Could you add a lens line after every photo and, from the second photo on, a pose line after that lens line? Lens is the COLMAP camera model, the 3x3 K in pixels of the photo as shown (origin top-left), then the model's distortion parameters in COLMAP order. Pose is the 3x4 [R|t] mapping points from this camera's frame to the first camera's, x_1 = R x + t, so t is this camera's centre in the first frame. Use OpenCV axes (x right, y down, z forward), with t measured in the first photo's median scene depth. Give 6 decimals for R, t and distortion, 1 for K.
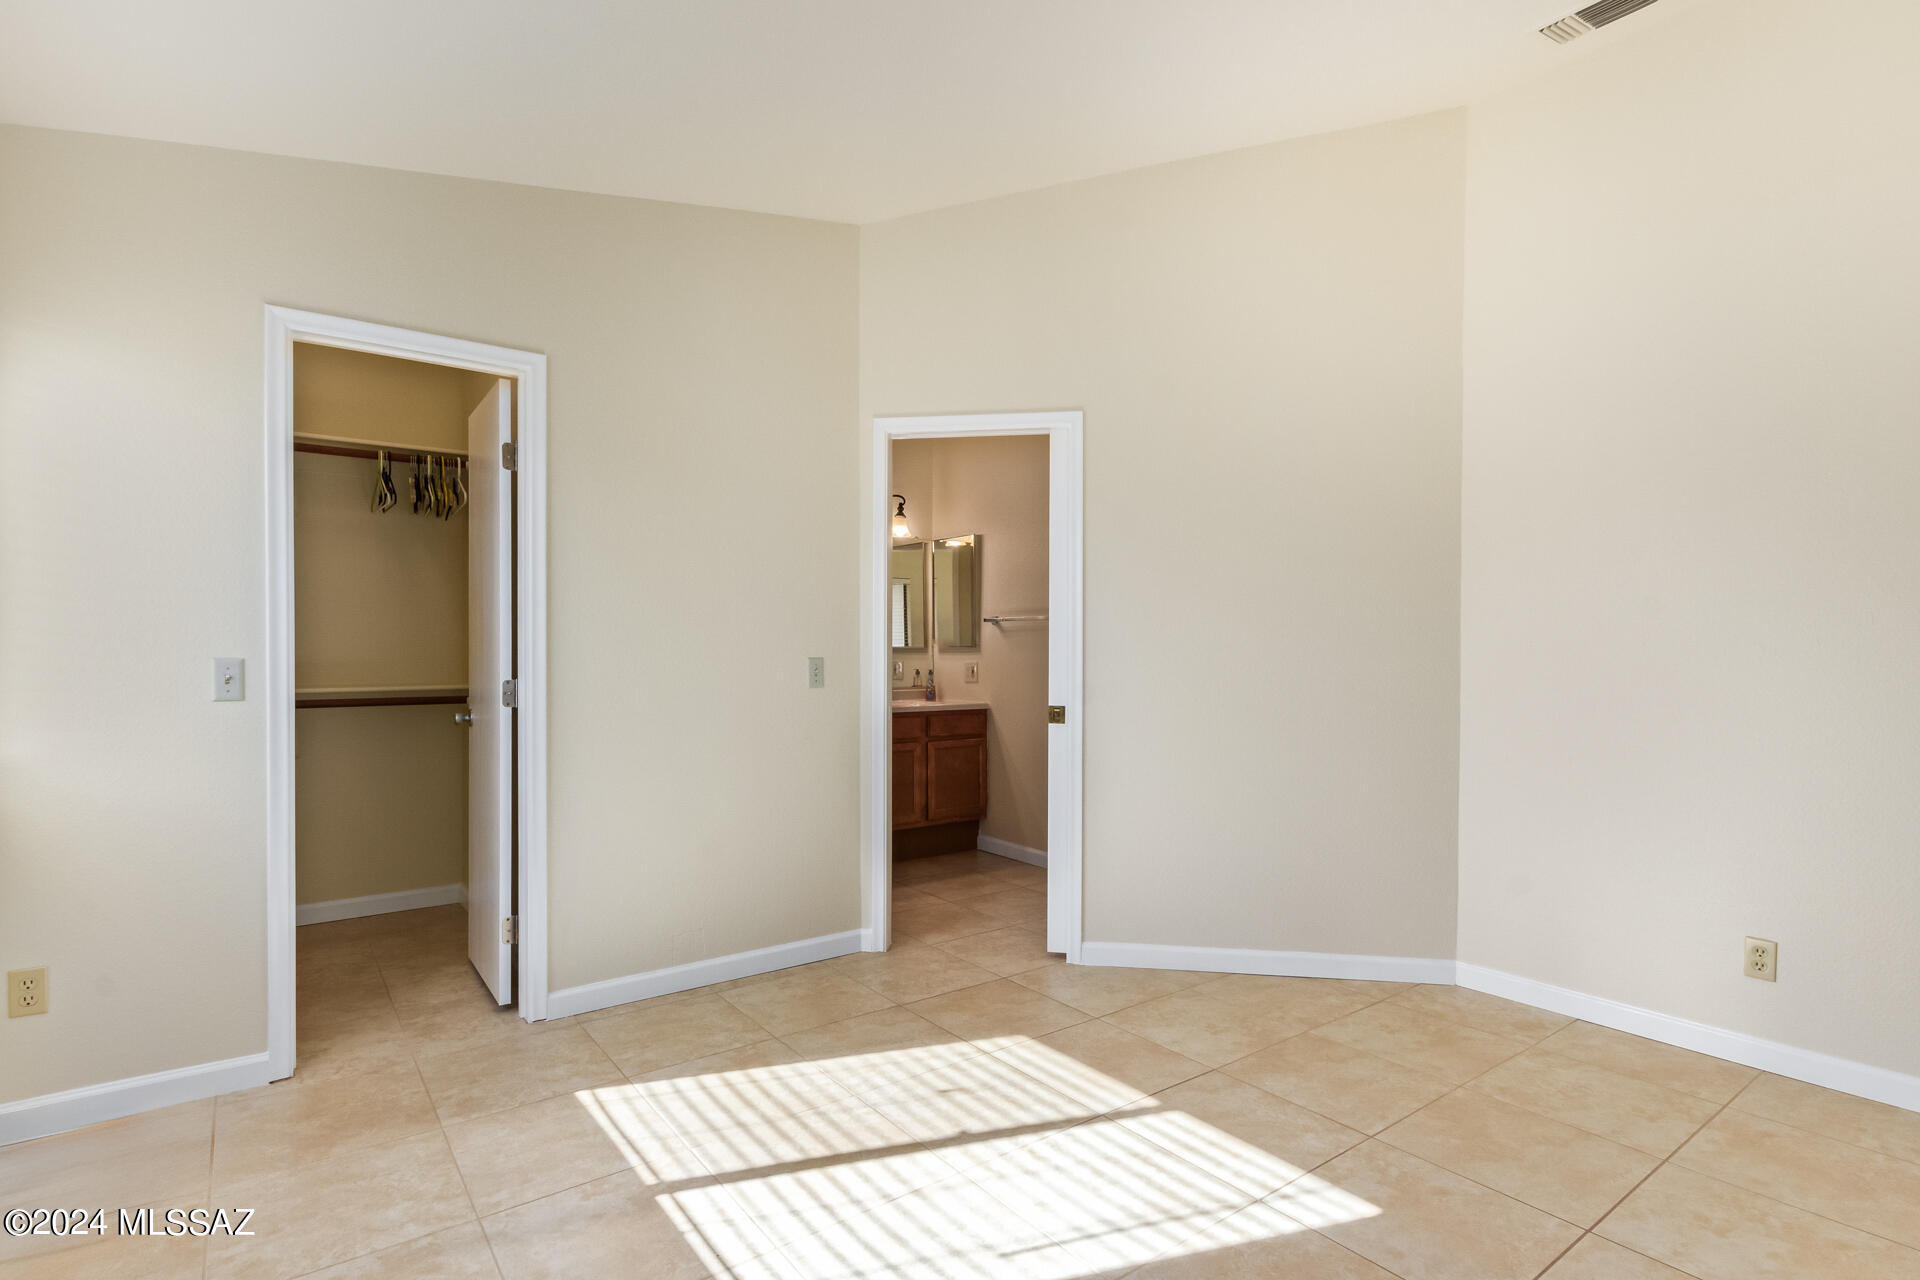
lens RADIAL K [[931.3, 0, 890.7], [0, 931.3, 648.1], [0, 0, 1]] dist [-0.003198, -0.000572]
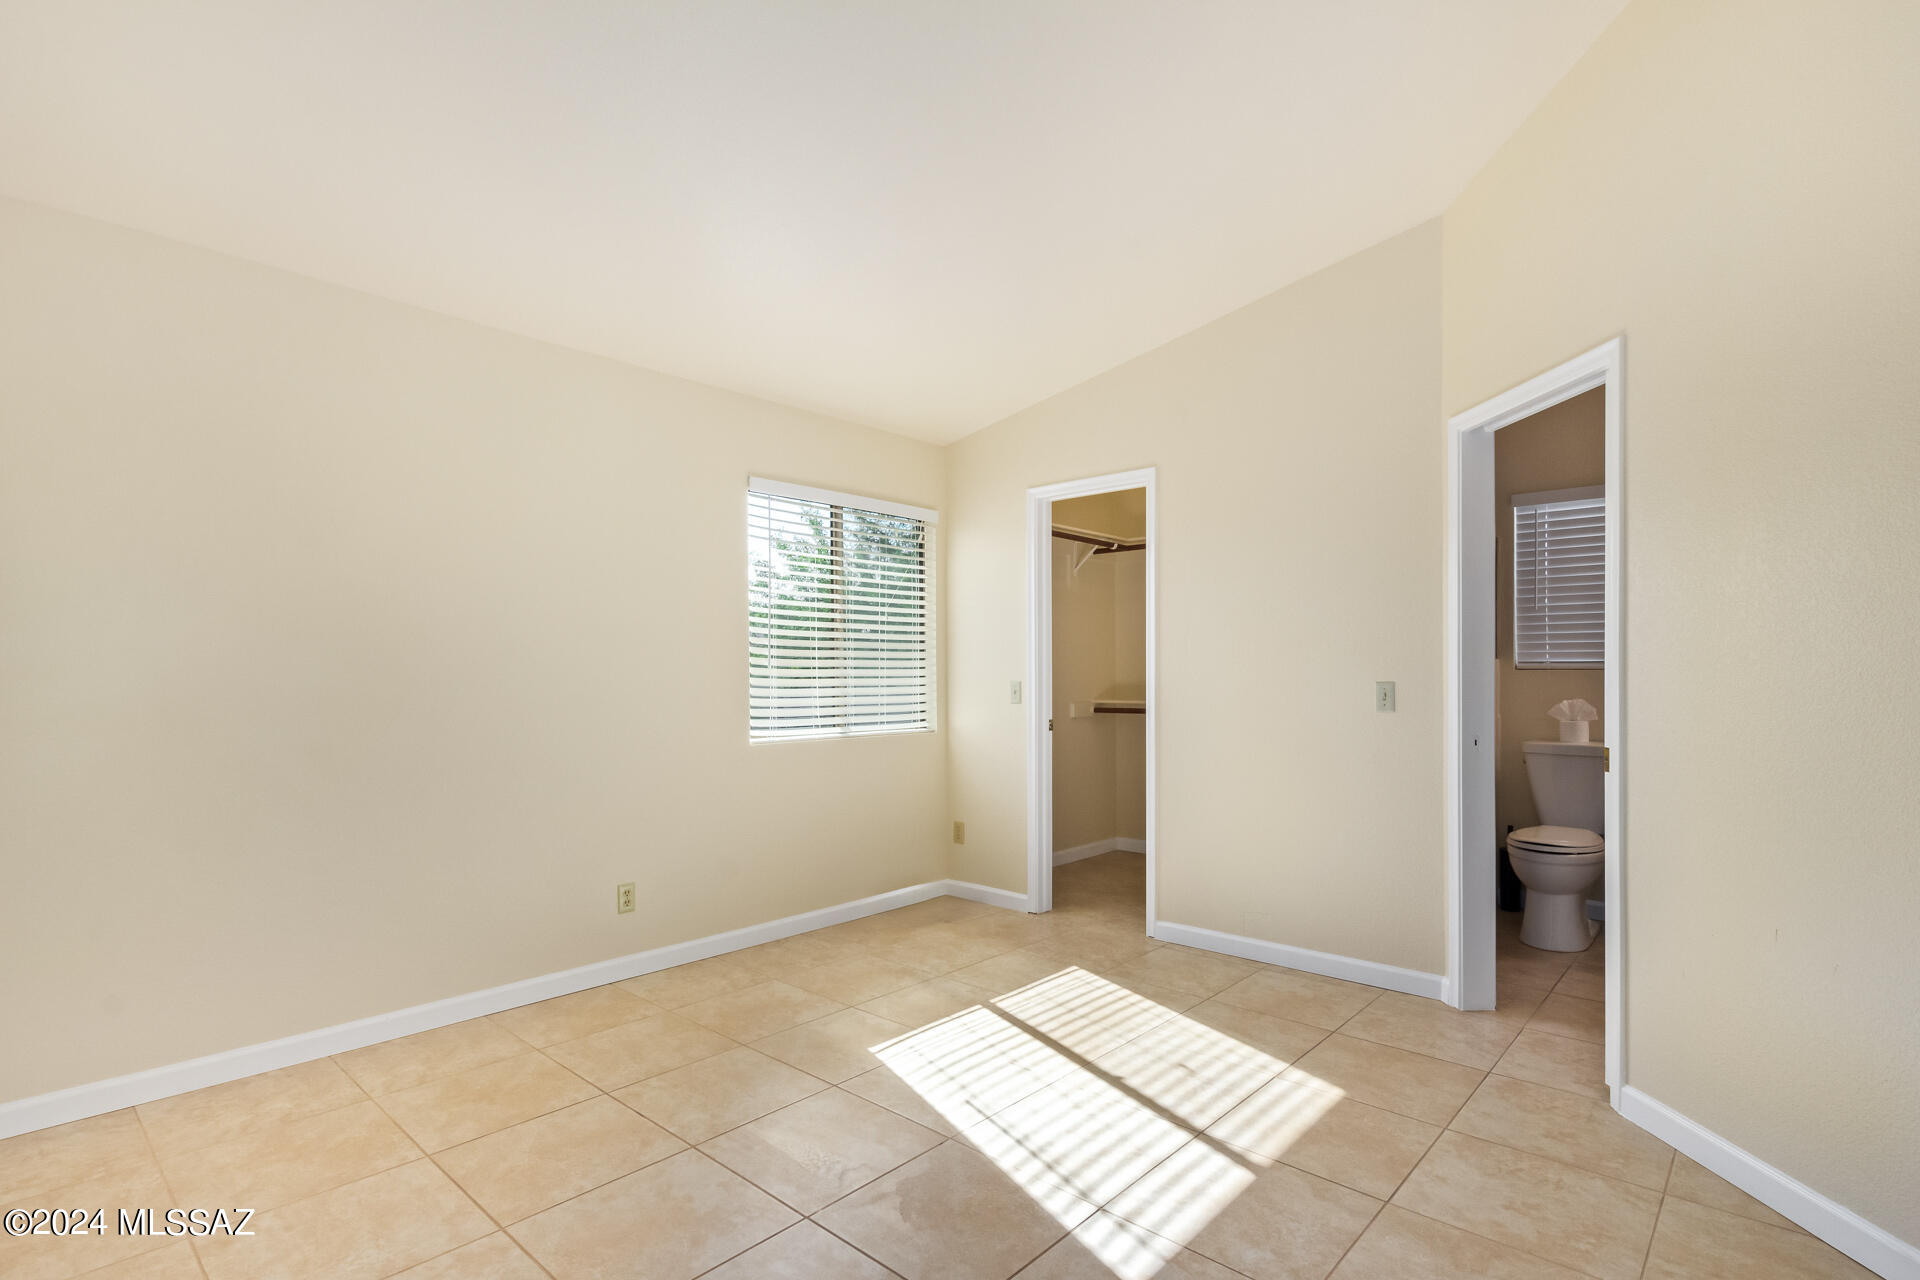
lens RADIAL K [[913.9, 0, 966.0], [0, 913.9, 666.7], [0, 0, 1]] dist [0.000894, -0.000105]
pose [[0.231936, -0.006379, -0.972710, 1.067525], [0.000431, 0.999979, -0.006455, 0.006875], [0.972731, 0.001078, 0.231934, 0.497168]]
